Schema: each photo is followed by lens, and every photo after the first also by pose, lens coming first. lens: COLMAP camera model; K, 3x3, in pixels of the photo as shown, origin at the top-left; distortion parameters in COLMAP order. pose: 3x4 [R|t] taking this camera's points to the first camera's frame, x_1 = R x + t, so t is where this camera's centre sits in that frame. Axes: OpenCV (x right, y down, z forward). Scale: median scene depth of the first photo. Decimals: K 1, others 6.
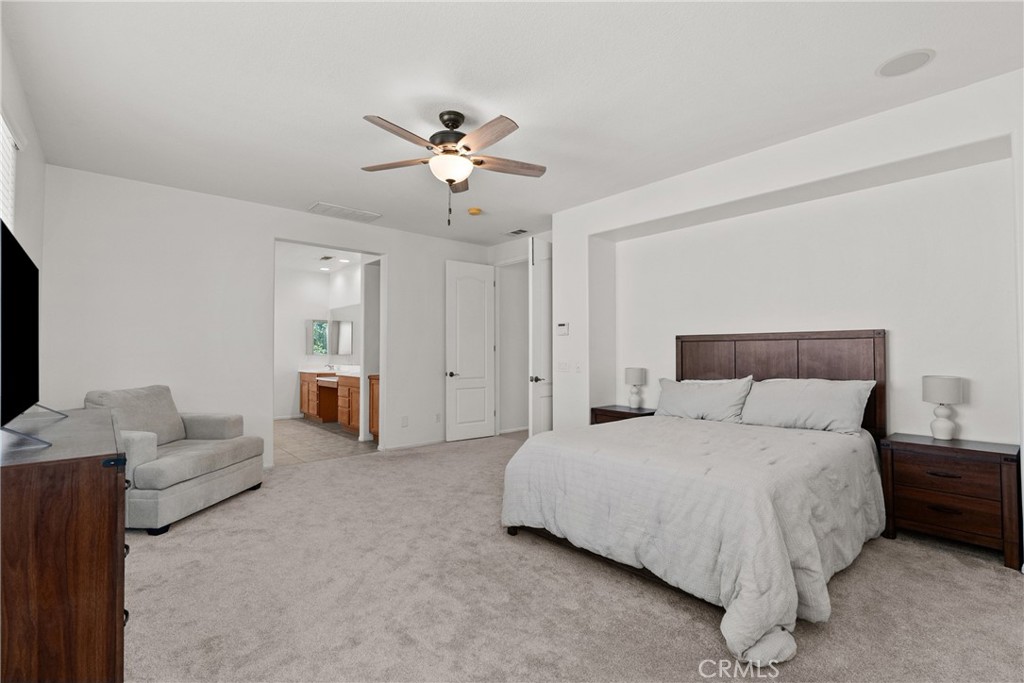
lens RADIAL K [[467.4, 0, 513.7], [0, 467.4, 344.4], [0, 0, 1]] dist [-0.006744, 0.000223]
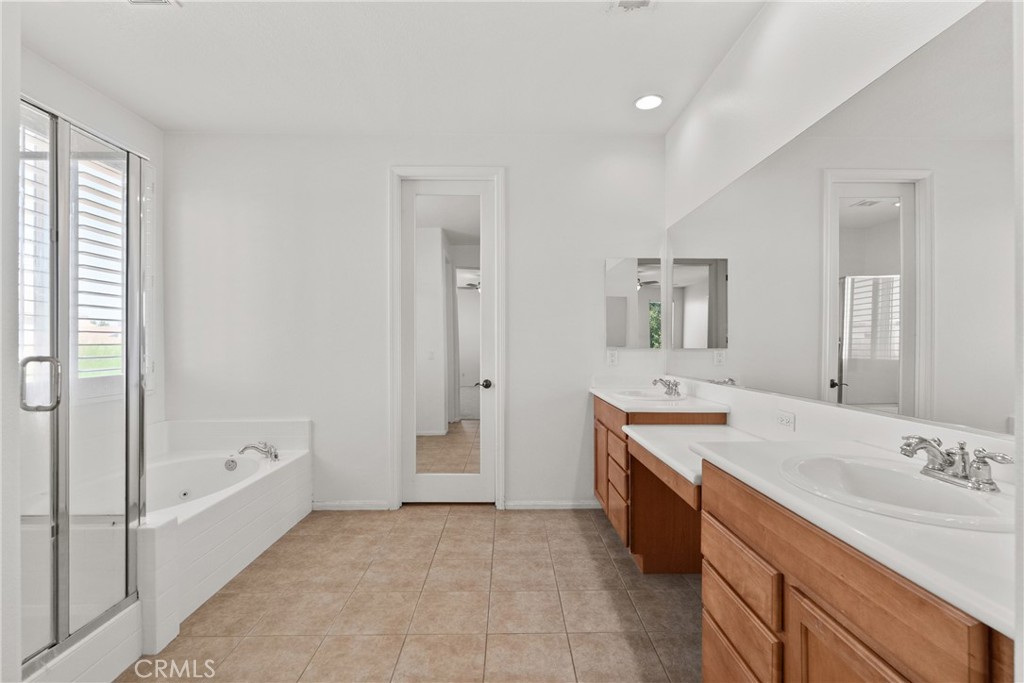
lens RADIAL K [[467.4, 0, 513.7], [0, 467.4, 344.4], [0, 0, 1]] dist [-0.006744, 0.000223]
pose [[0.763217, 0.001362, -0.646141, -0.261154], [0.007686, 0.999908, 0.011186, 0.011939], [0.646097, -0.013503, 0.763136, 0.674198]]
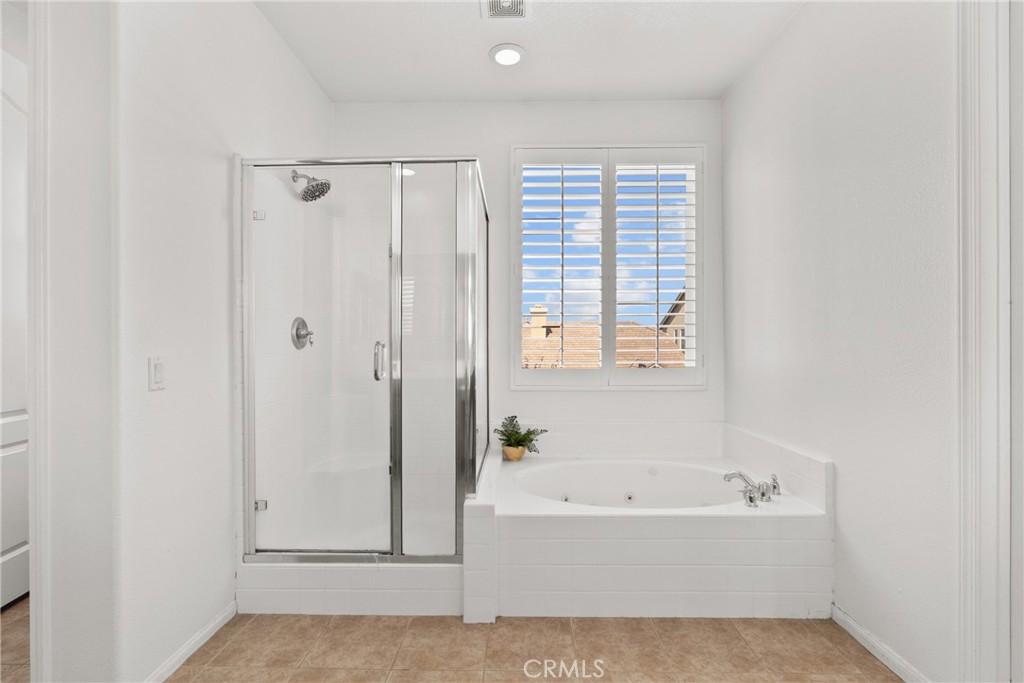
lens RADIAL K [[467.4, 0, 513.7], [0, 467.4, 344.4], [0, 0, 1]] dist [-0.006744, 0.000223]
pose [[-0.675686, 0.001176, -0.737189, -0.462400], [0.011729, 0.999889, -0.009155, 0.028630], [0.737096, -0.014832, -0.675625, 1.090402]]
